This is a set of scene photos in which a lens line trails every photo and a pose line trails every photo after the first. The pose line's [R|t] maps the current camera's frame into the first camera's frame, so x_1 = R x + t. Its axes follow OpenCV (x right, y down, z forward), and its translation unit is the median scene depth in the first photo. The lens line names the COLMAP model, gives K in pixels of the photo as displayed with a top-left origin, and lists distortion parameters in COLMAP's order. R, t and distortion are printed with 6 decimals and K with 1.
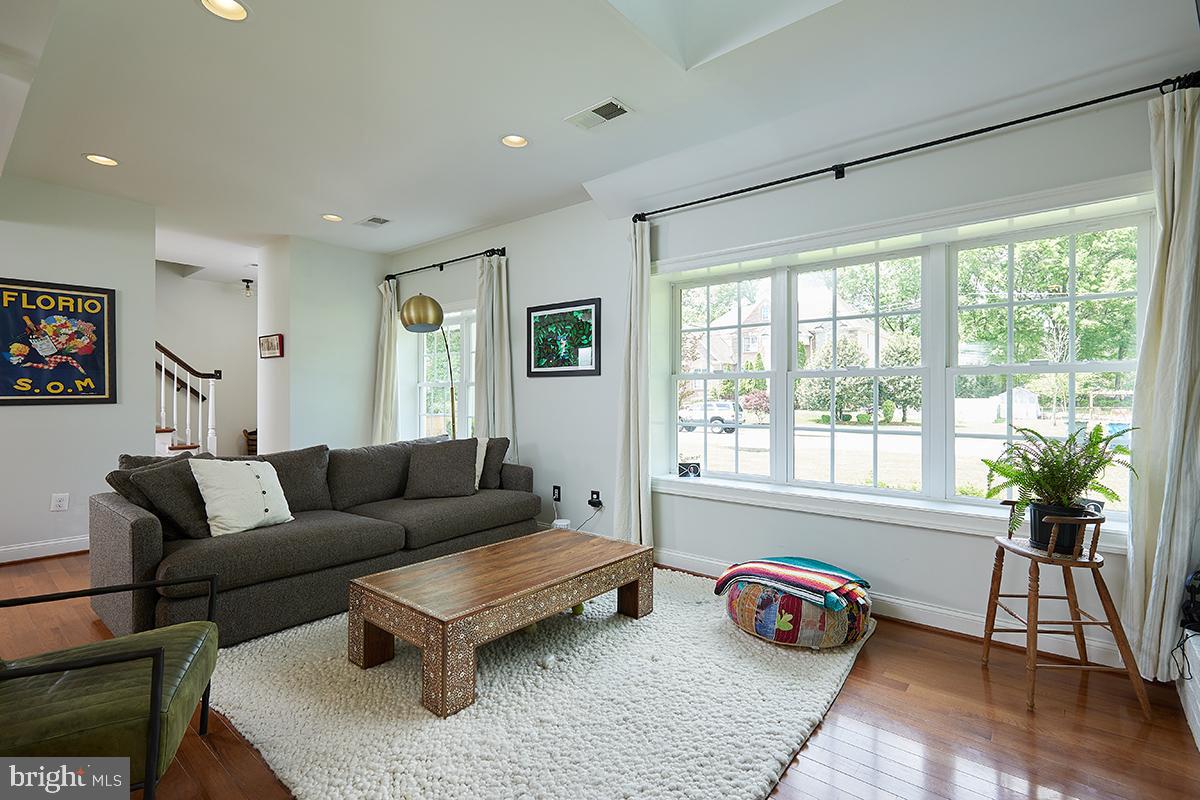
lens RADIAL K [[551.0, 0, 610.5], [0, 551.0, 398.1], [0, 0, 1]] dist [0.005568, -0.002380]
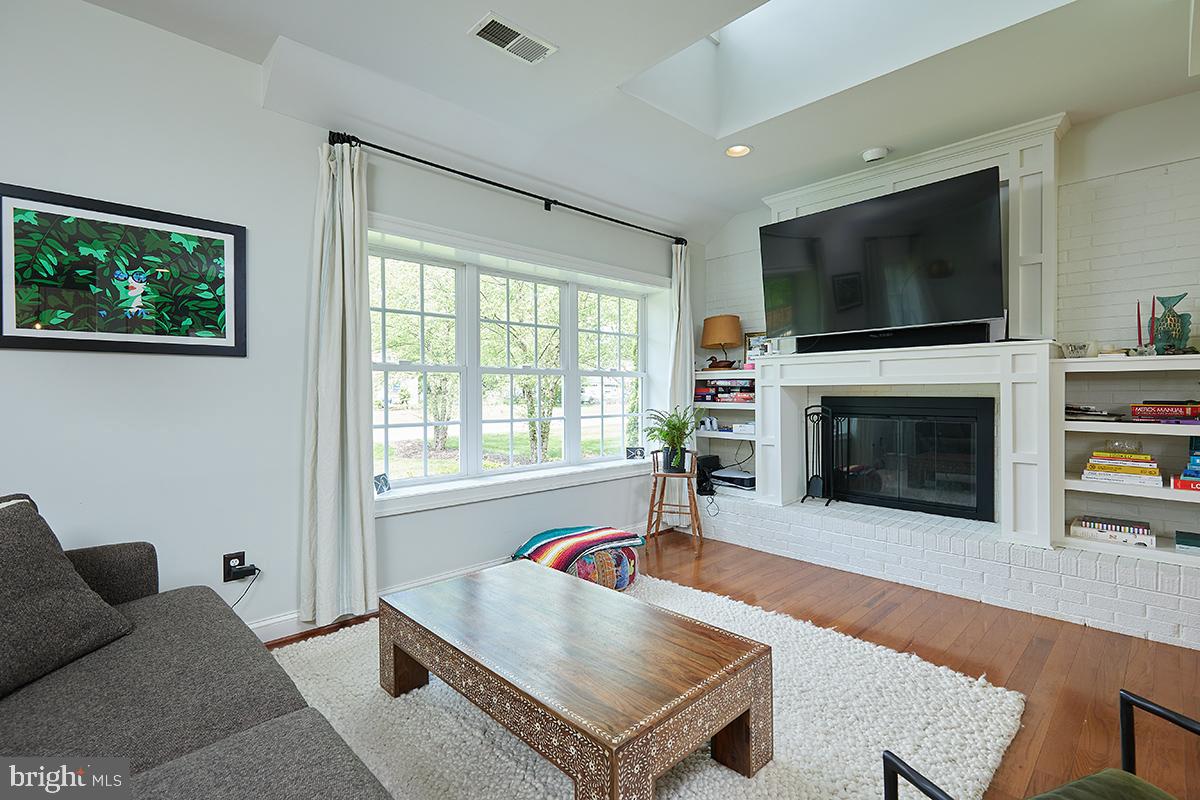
lens RADIAL K [[551.0, 0, 603.5], [0, 551.0, 395.6], [0, 0, 1]] dist [0.005568, -0.002380]
pose [[0.115154, -0.010373, 0.993293, -0.603223], [0.007528, 0.999926, 0.009570, -0.002571], [-0.993319, 0.006375, 0.115224, 0.577390]]
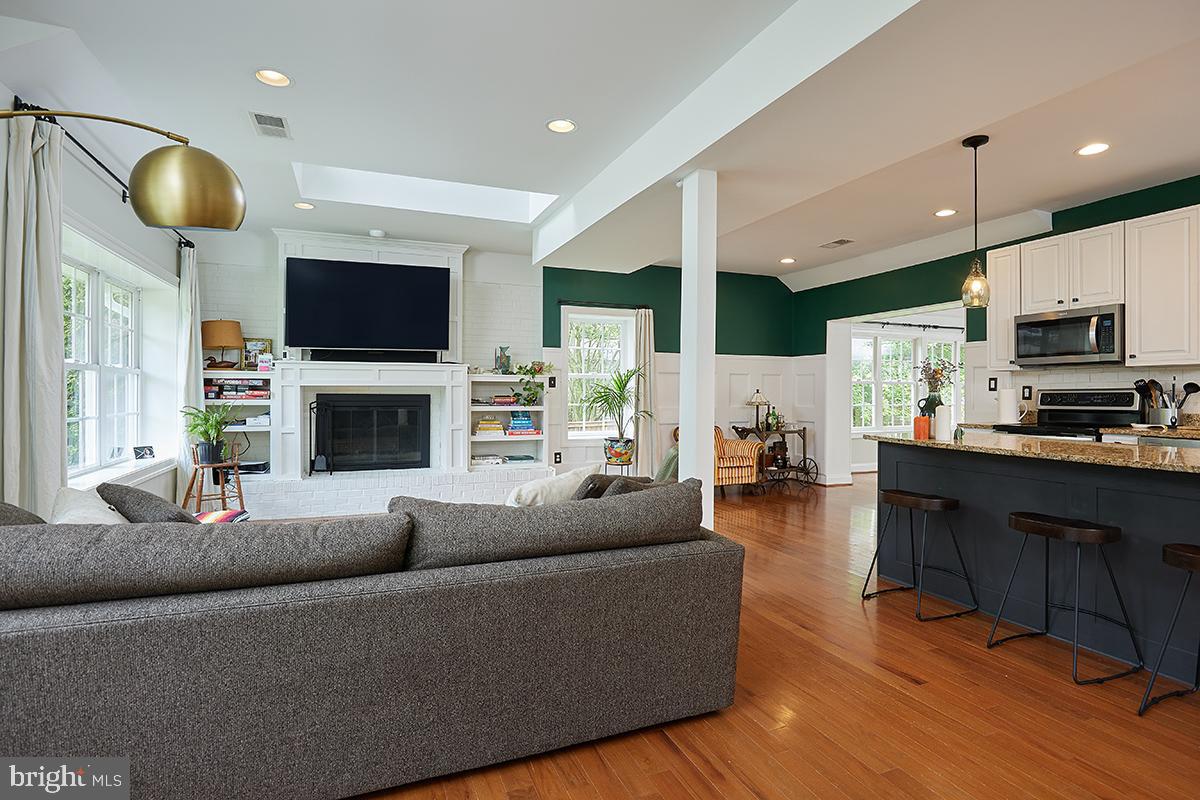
lens RADIAL K [[608.7, 0, 608.4], [0, 608.7, 392.3], [0, 0, 1]] dist [-0.013692, 0.001931]
pose [[-0.884199, -0.007667, 0.467047, -0.855977], [-0.004716, 0.999961, 0.007487, -0.006472], [-0.467087, 0.004418, -0.884201, 1.287343]]
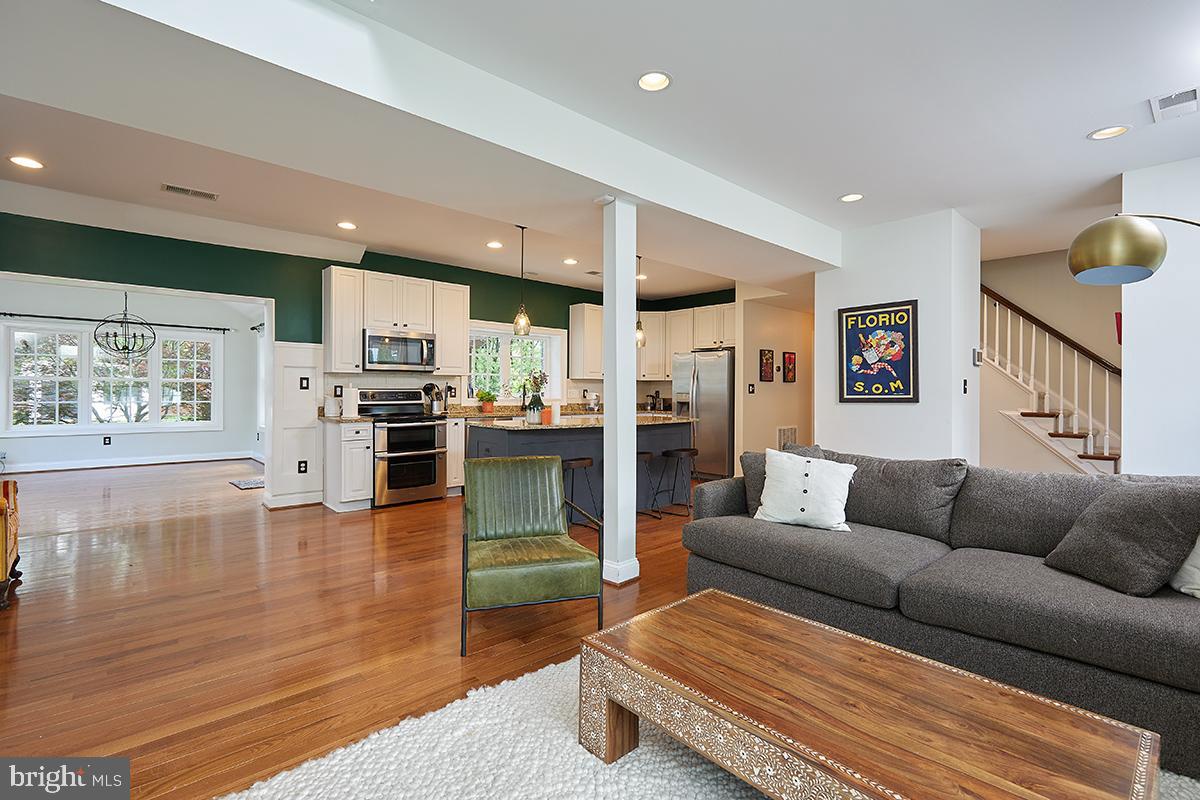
lens RADIAL K [[551.0, 0, 606.0], [0, 551.0, 390.7], [0, 0, 1]] dist [0.005568, -0.002380]
pose [[-0.144264, -0.008487, -0.989503, 0.301130], [-0.011648, 0.999909, -0.006878, 0.000549], [0.989471, 0.010534, -0.144349, 0.584502]]
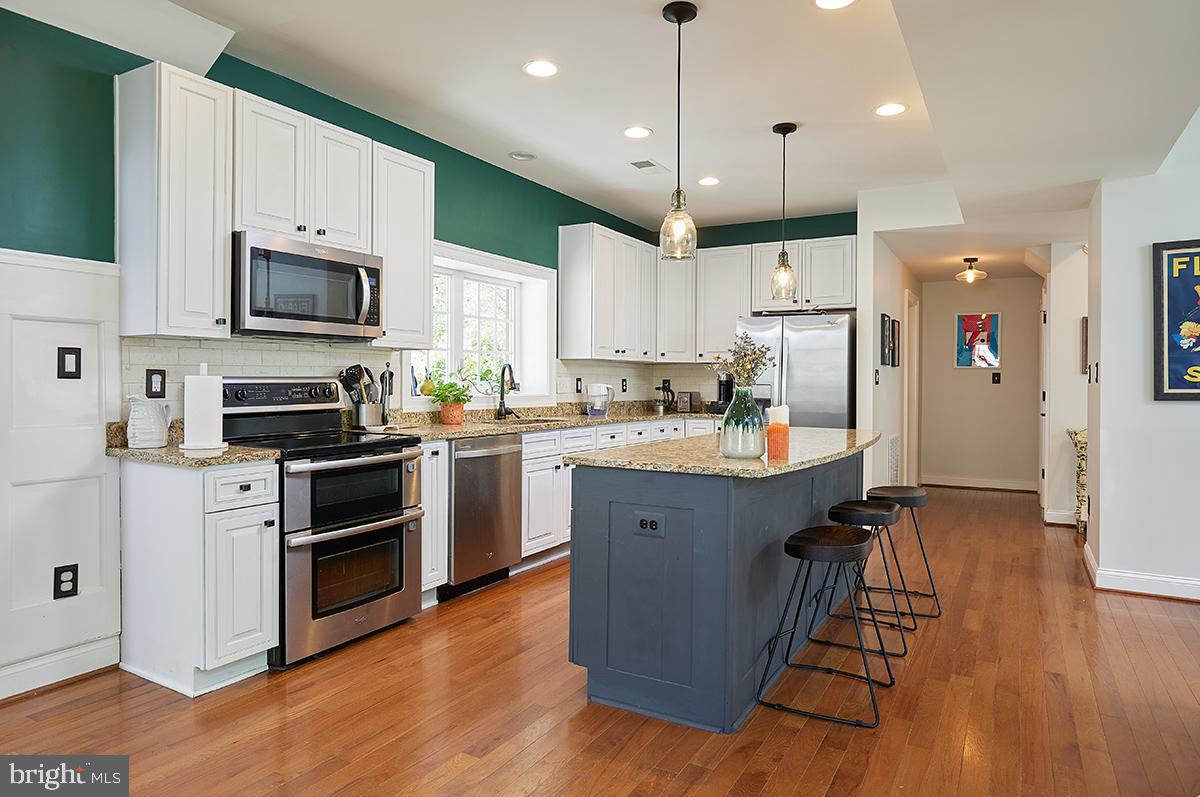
lens RADIAL K [[728.6, 0, 611.5], [0, 728.6, 386.1], [0, 0, 1]] dist [-0.004632, -0.002822]
pose [[0.174314, 0.001477, -0.984689, -0.194806], [-0.008453, 0.999964, 0.000003, -0.000969], [0.984654, 0.008323, 0.174320, 0.013427]]
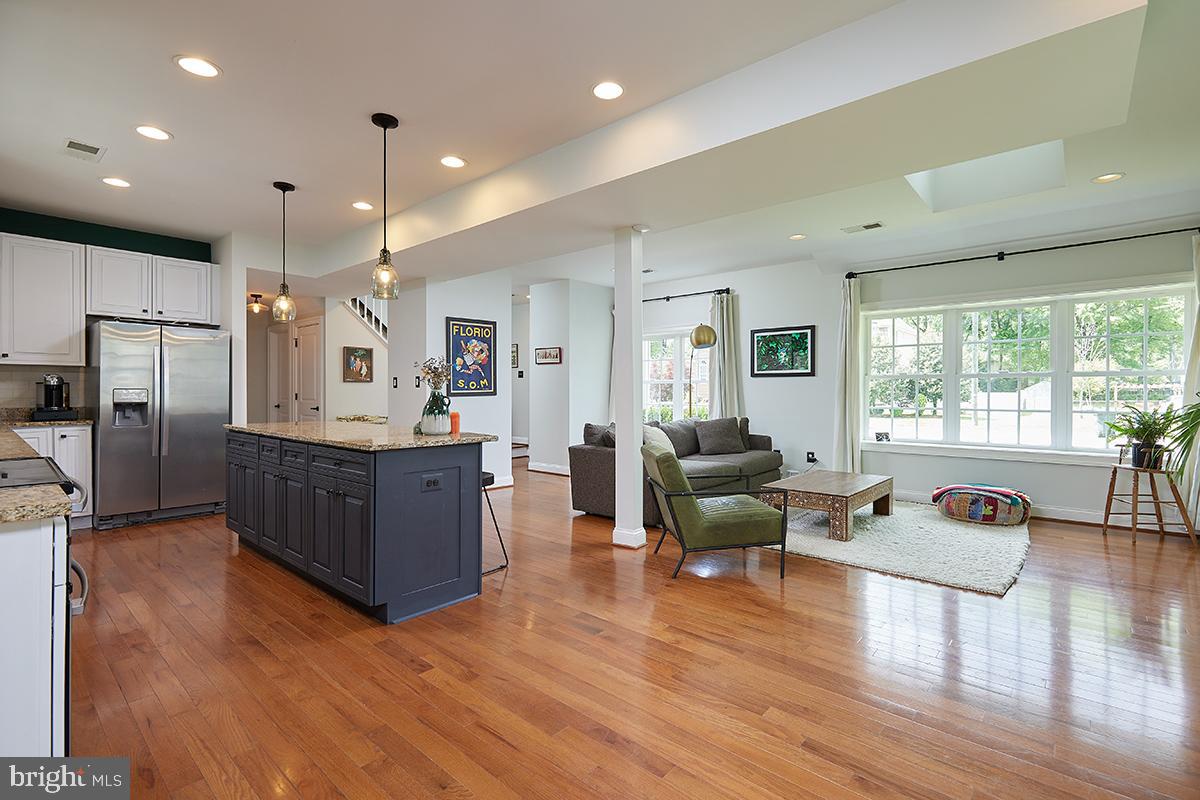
lens RADIAL K [[551.0, 0, 600.7], [0, 551.0, 394.1], [0, 0, 1]] dist [0.005568, -0.002380]
pose [[0.999316, -0.001760, -0.036939, -0.584733], [0.001849, 0.999995, 0.002377, 0.003474], [0.036935, -0.002444, 0.999315, -0.569771]]
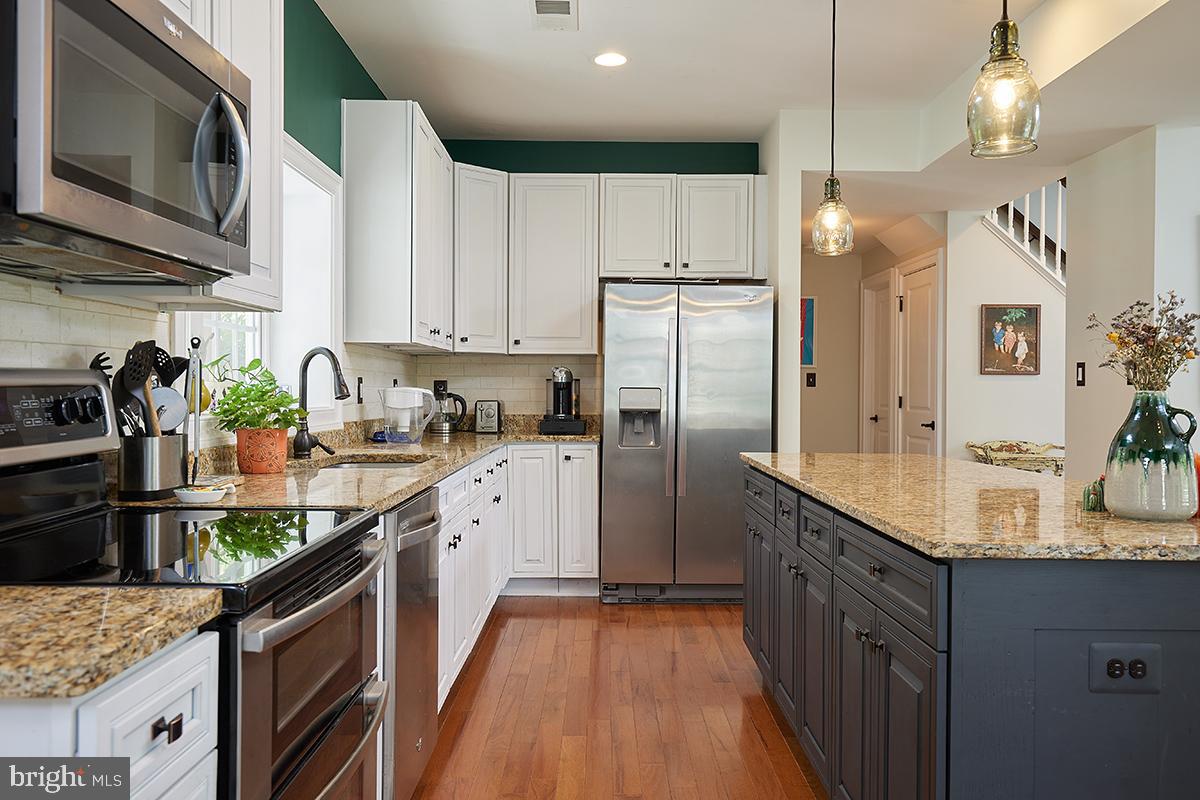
lens RADIAL K [[969.4, 0, 605.9], [0, 969.4, 396.4], [0, 0, 1]] dist [0.024811, 0.000767]
pose [[0.638017, 0.004684, -0.770008, -0.649317], [-0.004320, 0.999988, 0.002503, 0.001415], [0.770010, 0.001729, 0.638030, -0.299450]]
